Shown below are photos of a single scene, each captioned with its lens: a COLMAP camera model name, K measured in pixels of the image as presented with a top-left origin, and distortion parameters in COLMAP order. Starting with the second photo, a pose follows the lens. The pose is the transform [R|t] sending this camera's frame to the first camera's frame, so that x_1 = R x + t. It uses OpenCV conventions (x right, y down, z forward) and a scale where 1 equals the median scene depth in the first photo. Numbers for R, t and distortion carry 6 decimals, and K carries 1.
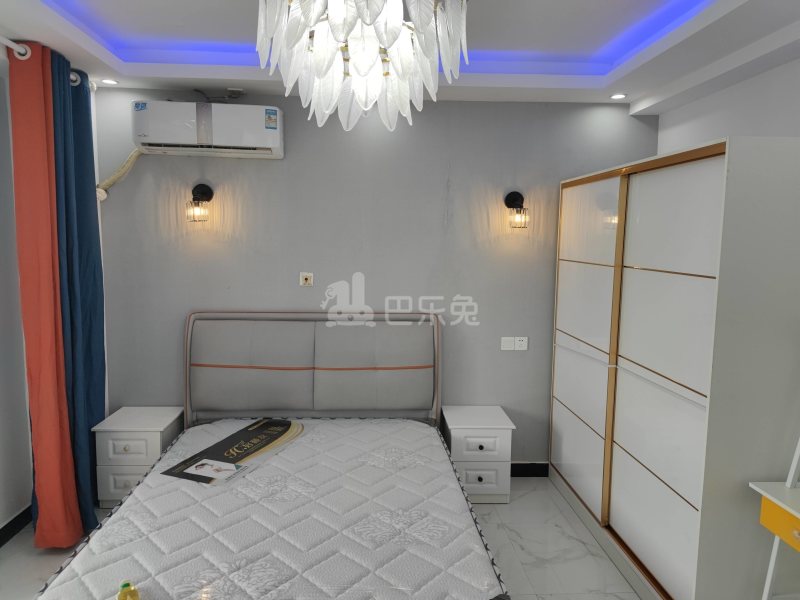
lens RADIAL K [[545.9, 0, 393.0], [0, 545.9, 292.8], [0, 0, 1]] dist [0.035659, -0.004020]
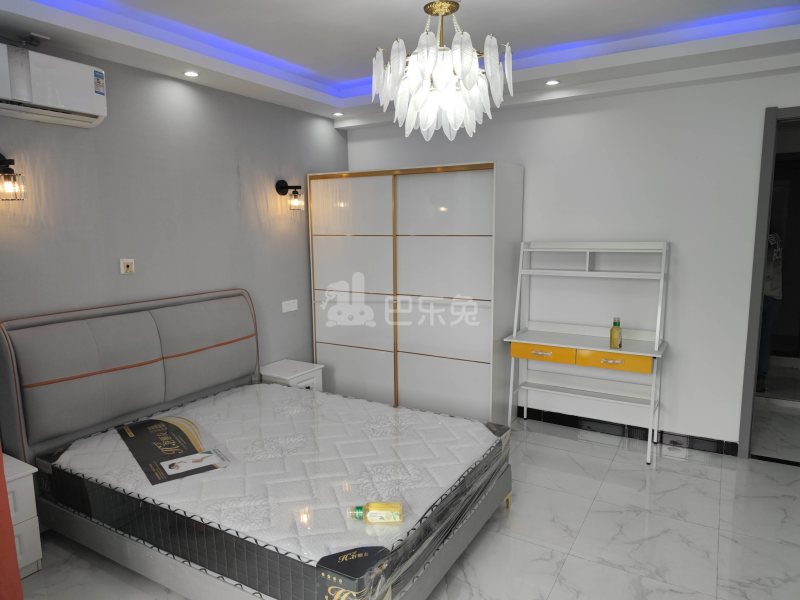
lens RADIAL K [[546.3, 0, 399.4], [0, 546.3, 301.5], [0, 0, 1]] dist [0.008854, -0.009500]
pose [[0.552672, -0.134296, 0.822507, -0.691499], [0.101650, 0.990425, 0.093411, -0.006312], [-0.827177, 0.031983, 0.561031, 0.126513]]
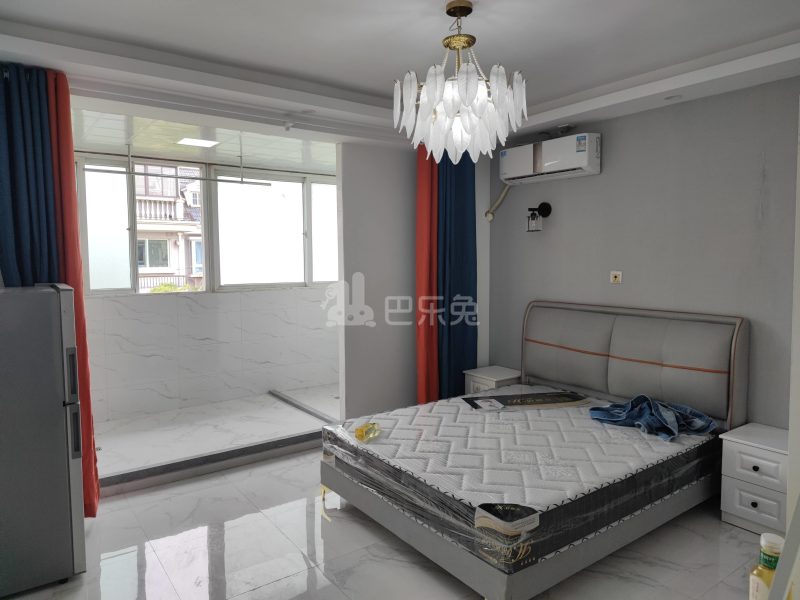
lens RADIAL K [[545.9, 0, 398.4], [0, 545.9, 287.8], [0, 0, 1]] dist [0.035659, -0.004020]
pose [[0.545545, 0.030289, -0.837534, 0.565559], [-0.072239, 0.997327, -0.010987, 0.043417], [0.834963, 0.066497, 0.546274, 0.014821]]
